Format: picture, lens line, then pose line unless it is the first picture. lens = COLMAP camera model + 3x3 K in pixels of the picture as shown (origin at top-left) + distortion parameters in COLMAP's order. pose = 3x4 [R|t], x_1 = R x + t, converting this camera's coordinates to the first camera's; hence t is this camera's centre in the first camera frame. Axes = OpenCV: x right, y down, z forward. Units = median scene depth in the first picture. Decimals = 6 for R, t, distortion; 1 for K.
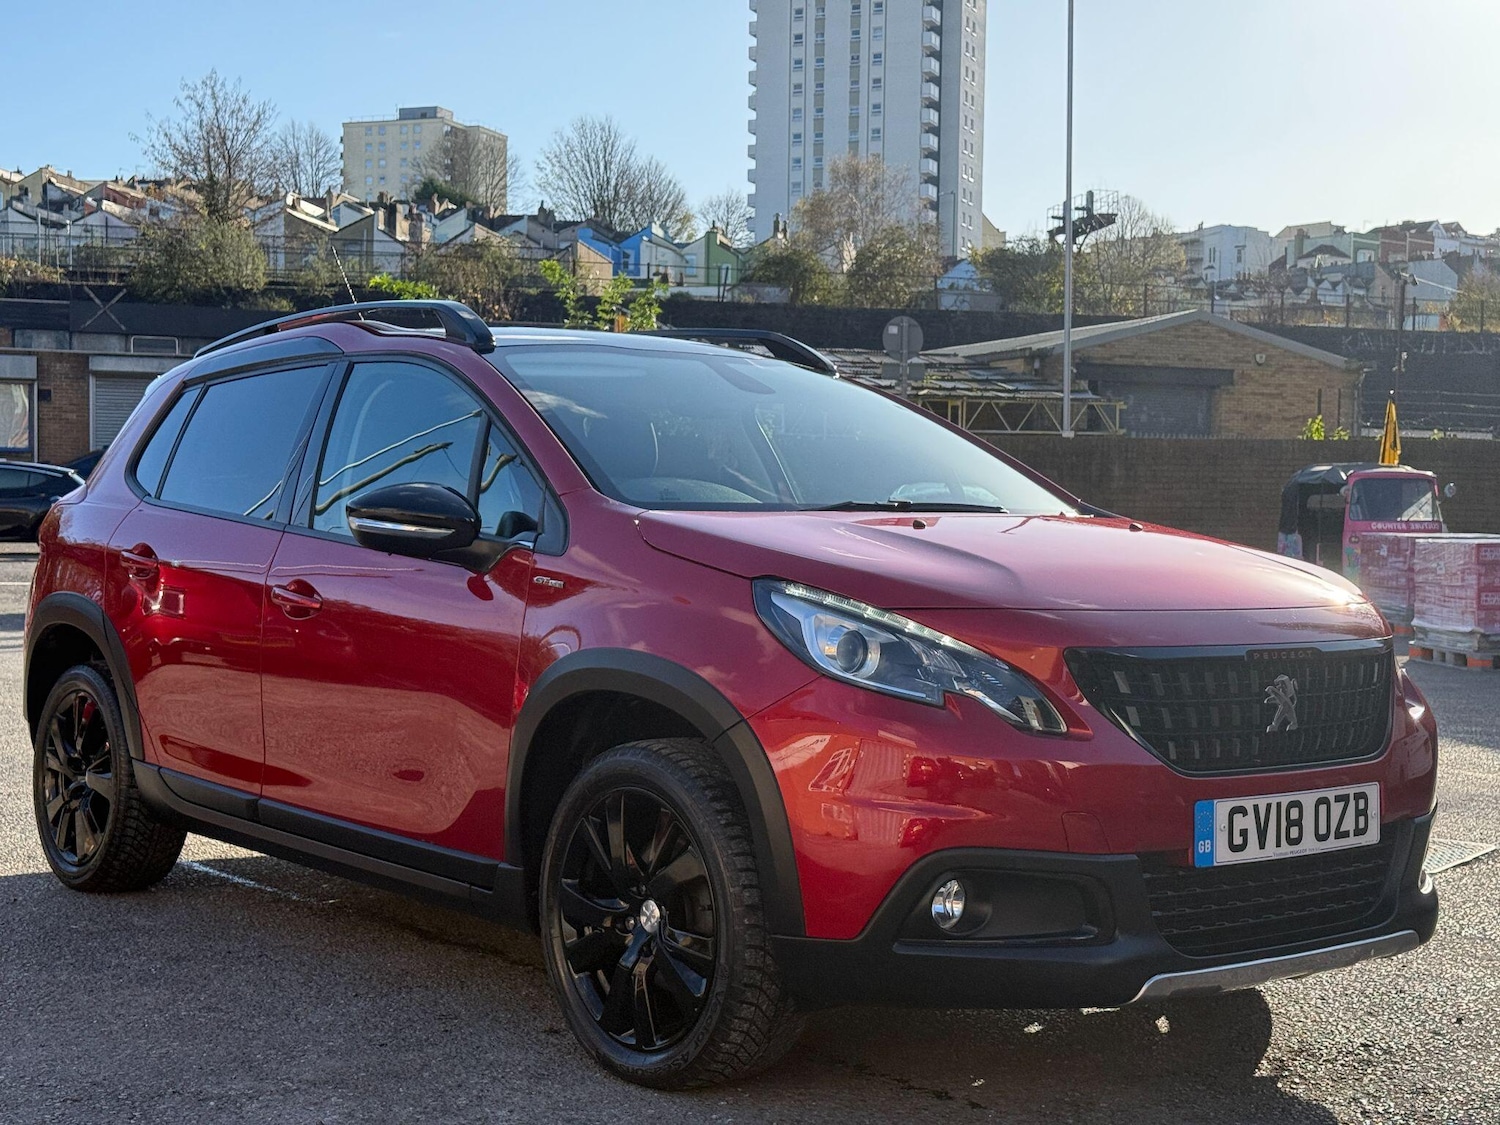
lens RADIAL K [[2121.6, 0, 742.4], [0, 2121.6, 587.4], [0, 0, 1]] dist [0.174438, -0.380685]
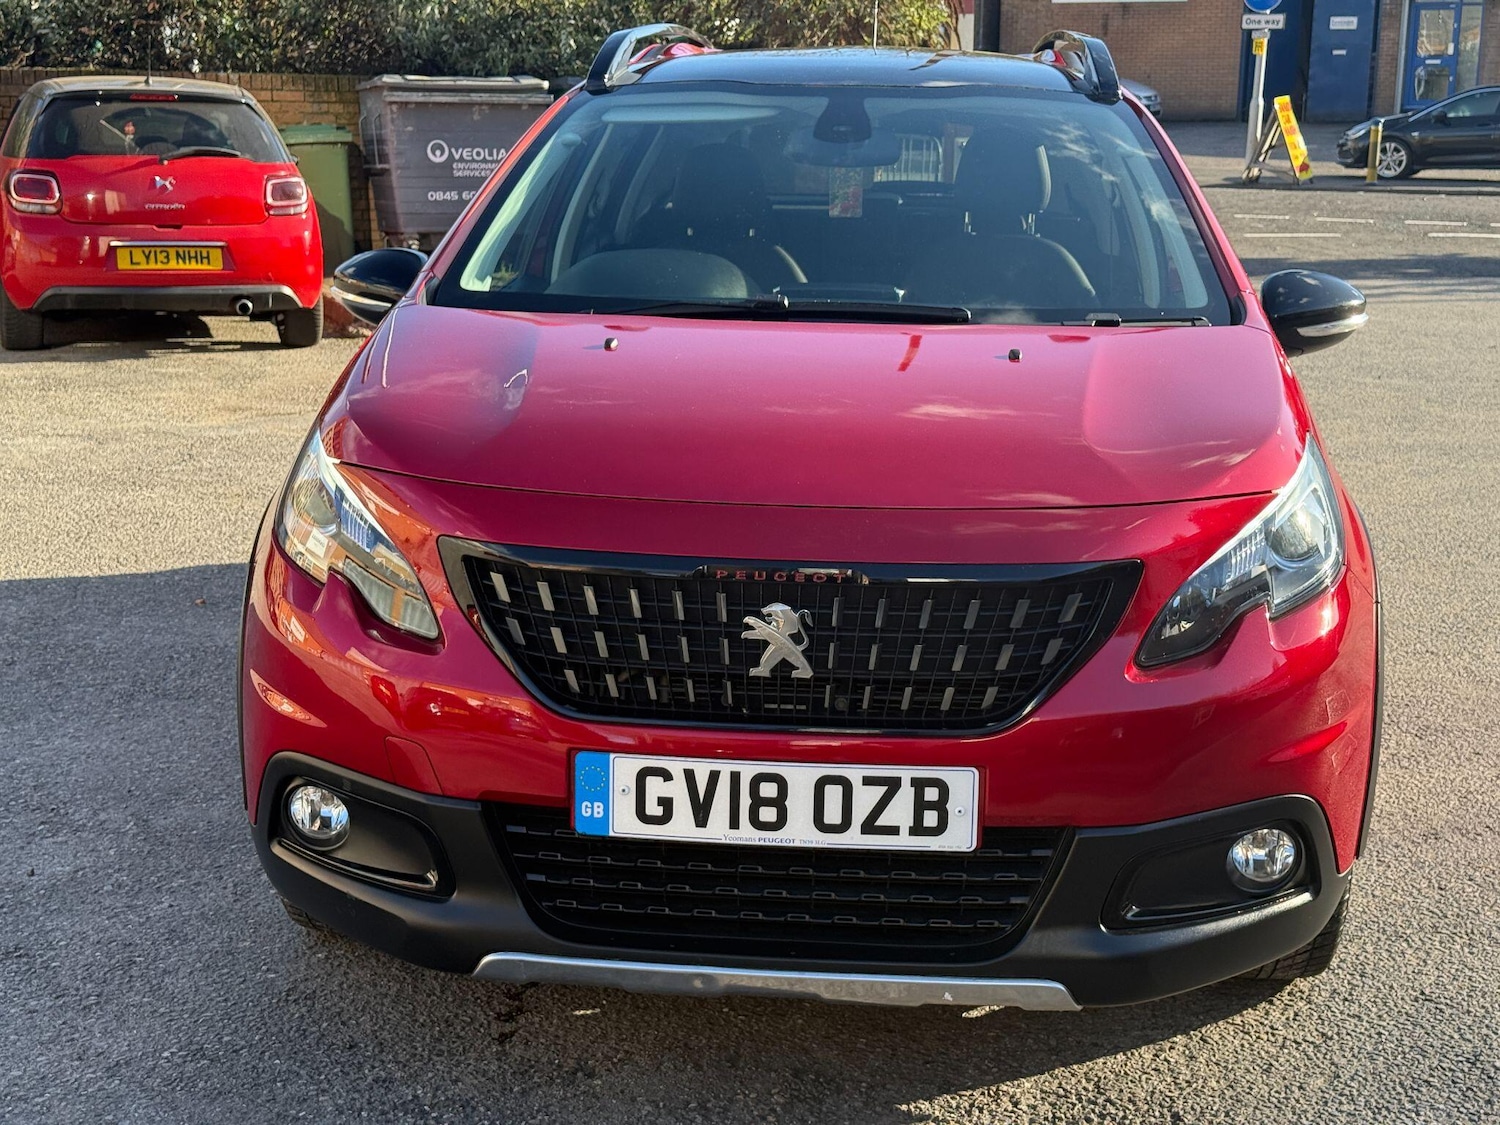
lens RADIAL K [[2122.3, 0, 756.2], [0, 2122.3, 593.2], [0, 0, 1]] dist [0.193985, -0.428141]
pose [[0.710510, 0.152124, -0.687048, 0.469700], [-0.025823, 0.981332, 0.190579, -0.063296], [0.703213, -0.117667, 0.701174, 0.308531]]
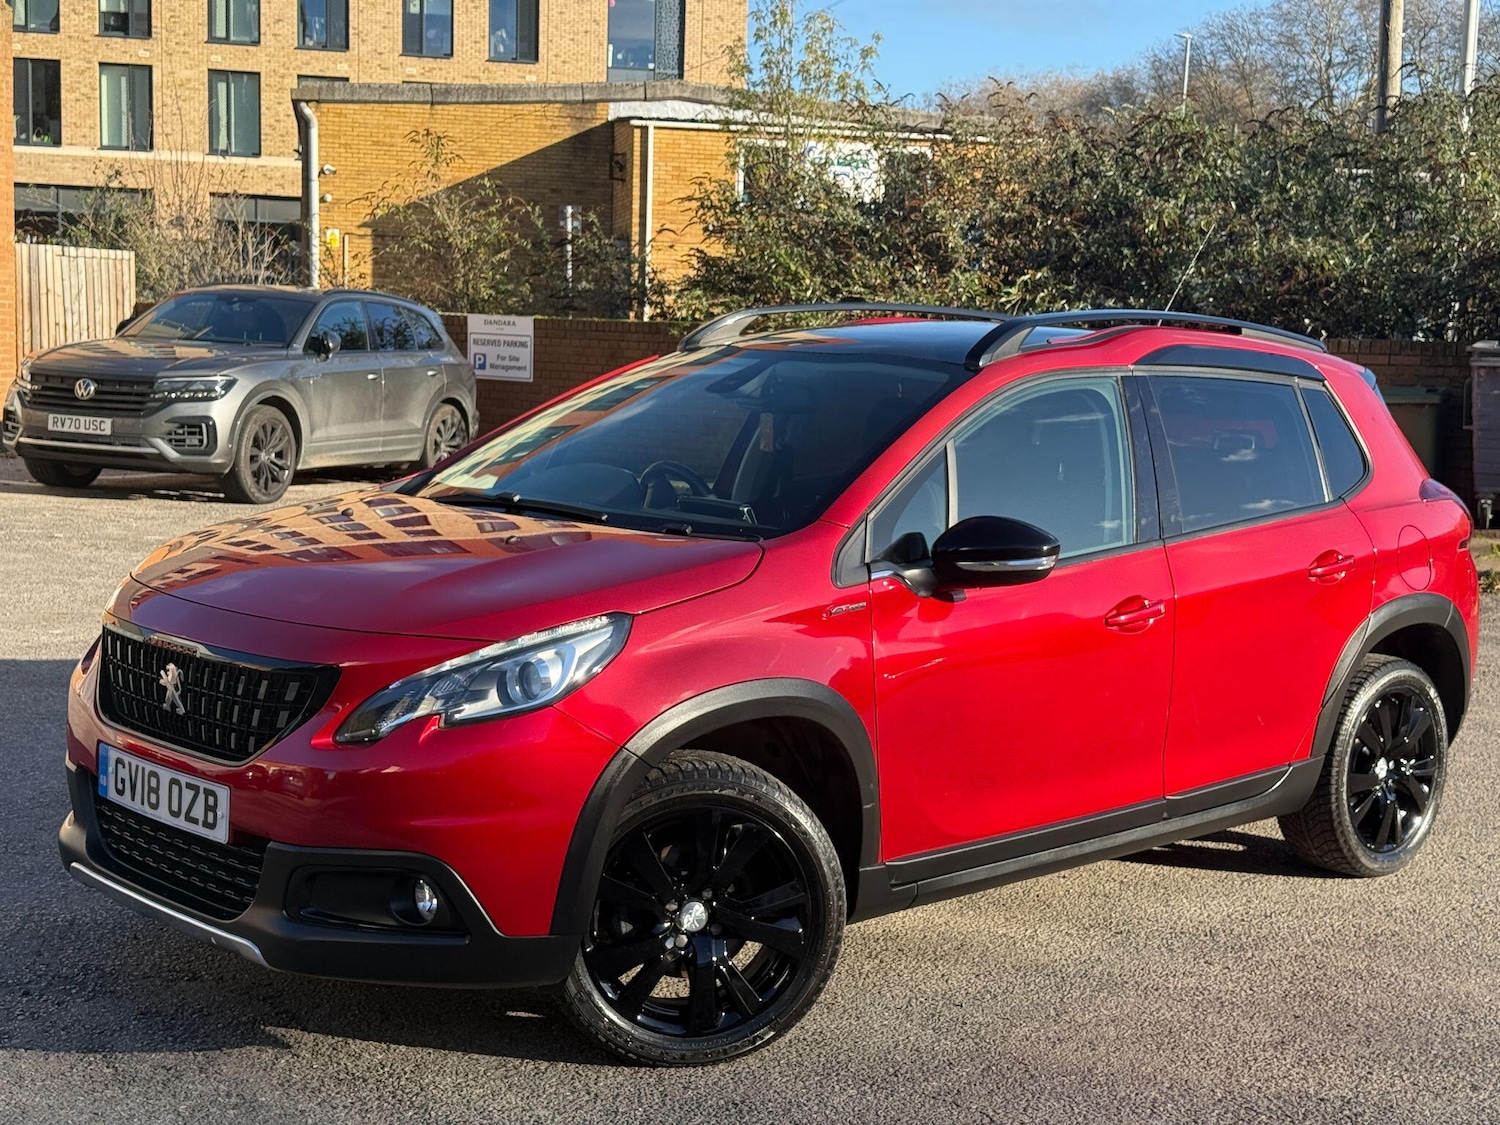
lens RADIAL K [[2115.1, 0, 749.2], [0, 2115.1, 611.7], [0, 0, 1]] dist [0.206062, -0.446583]
pose [[0.062725, 0.122620, -0.990470, 0.881644], [-0.068944, 0.990585, 0.118268, -0.089783], [0.995647, 0.060869, 0.070588, 0.773307]]
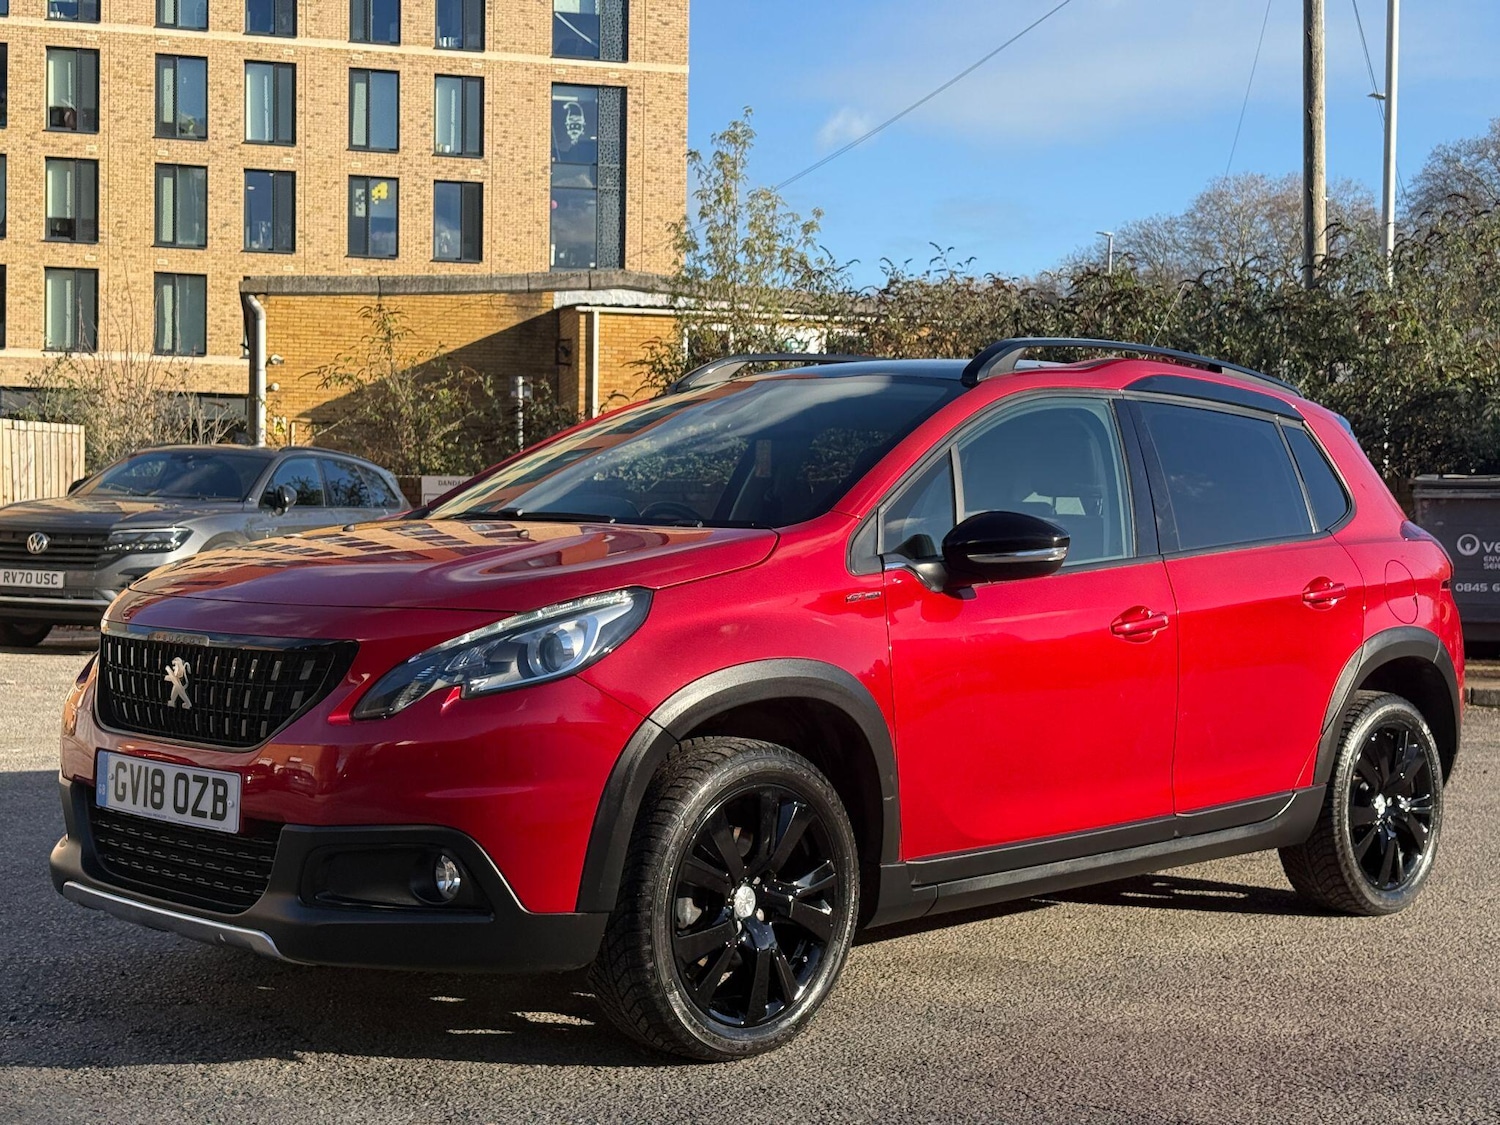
lens RADIAL K [[2114.6, 0, 775.7], [0, 2114.6, 573.8], [0, 0, 1]] dist [0.183157, -0.382004]
pose [[0.104498, 0.009069, -0.994484, 0.879527], [-0.052747, 0.998602, 0.003564, -0.014516], [0.993125, 0.052084, 0.104830, 0.751943]]
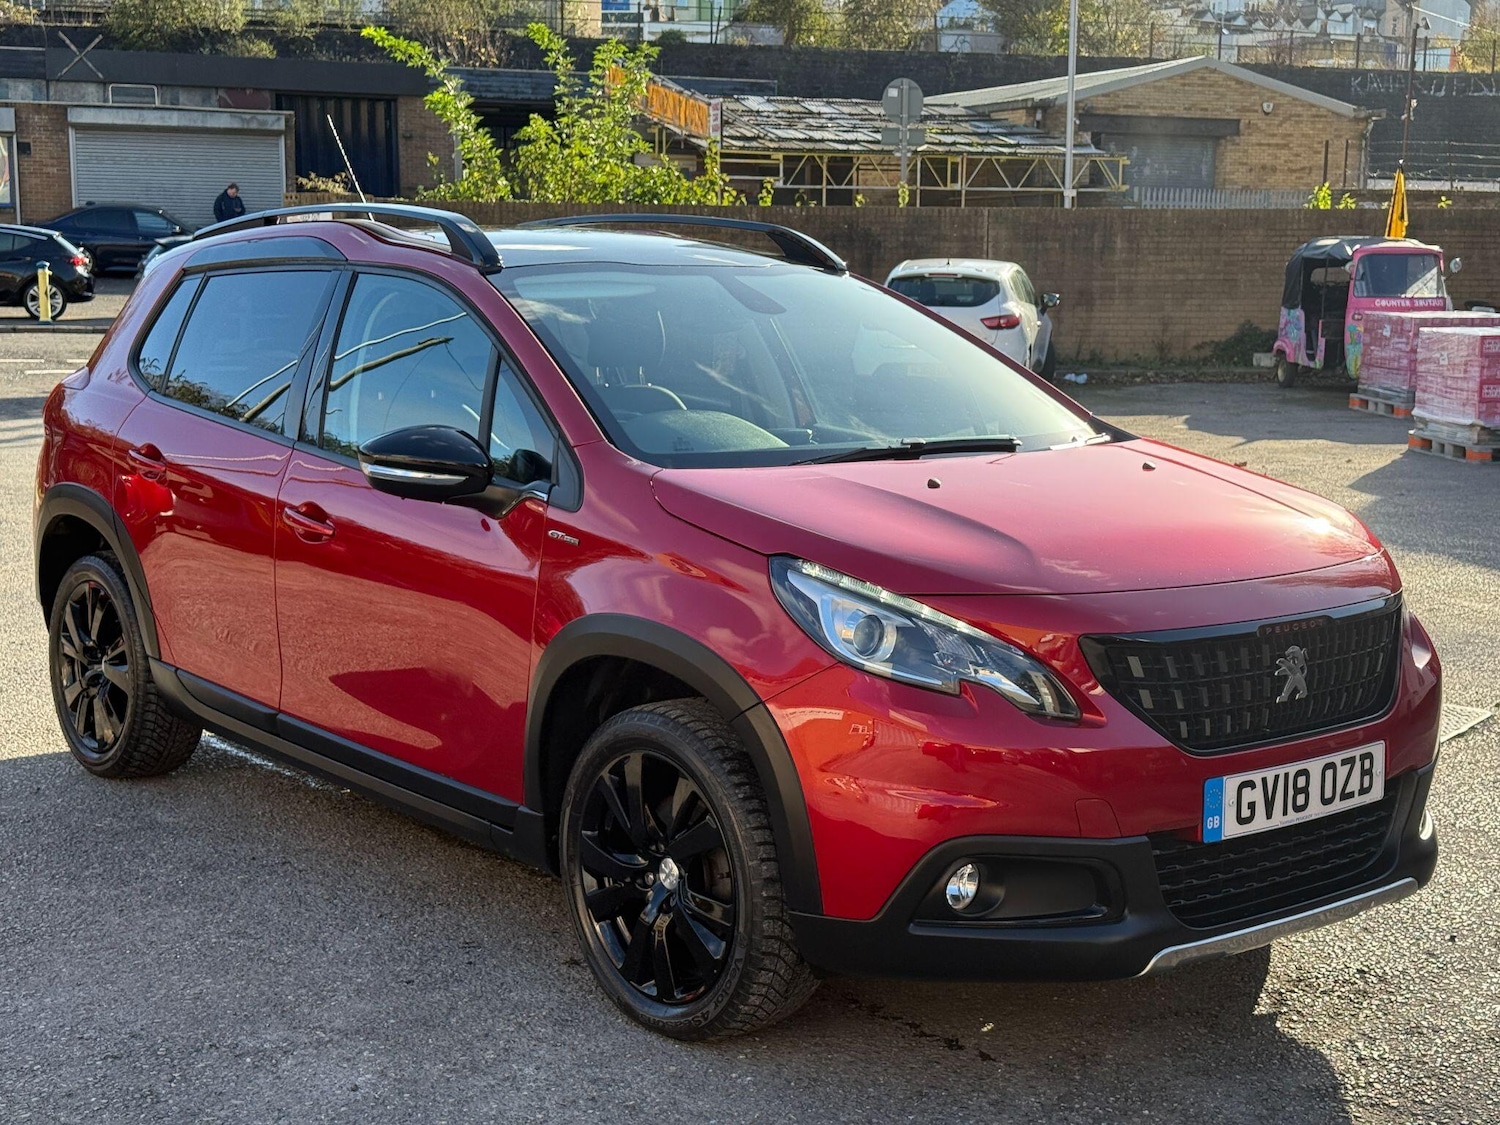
lens RADIAL K [[2122.3, 0, 756.2], [0, 2122.3, 593.2], [0, 0, 1]] dist [0.193985, -0.428141]
pose [[0.999952, -0.004306, 0.008753, -0.006482], [0.003193, 0.992346, 0.123443, -0.069301], [-0.009217, -0.123410, 0.992313, 0.000467]]
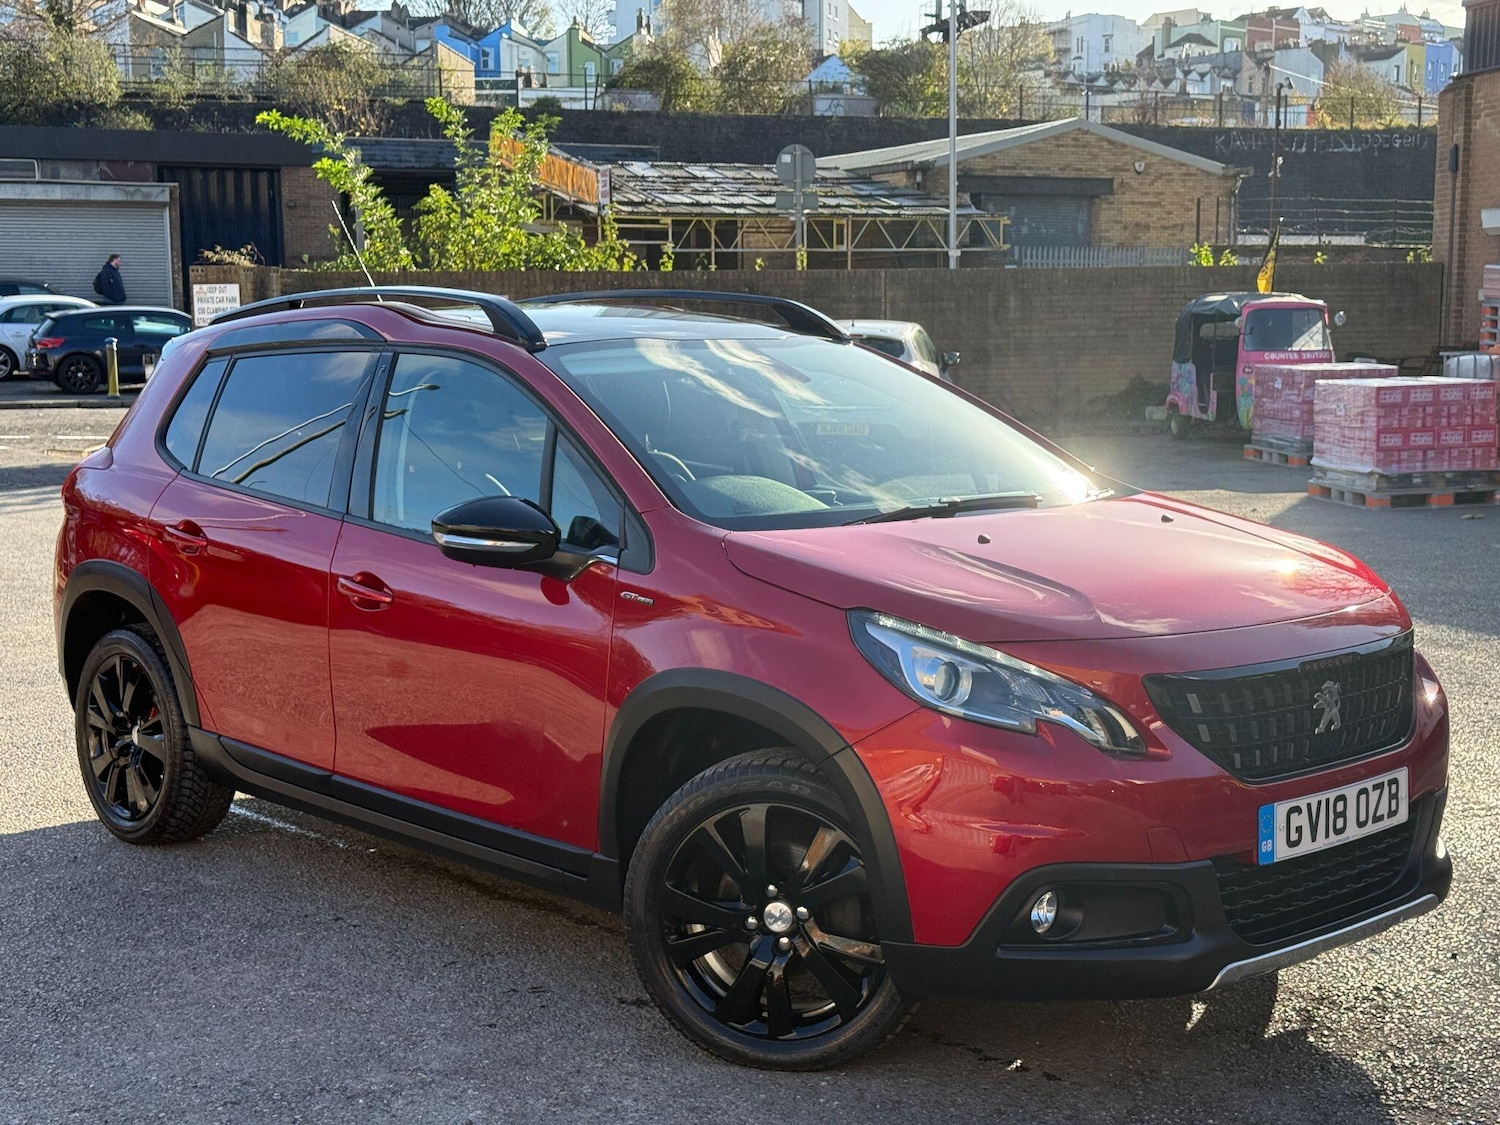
lens RADIAL K [[2119.7, 0, 731.7], [0, 2119.7, 615.9], [0, 0, 1]] dist [0.183661, -0.419138]
pose [[0.998092, -0.028300, 0.054873, -0.070527], [0.022308, 0.994021, 0.106889, -0.073344], [-0.057569, -0.105461, 0.992756, -0.041643]]
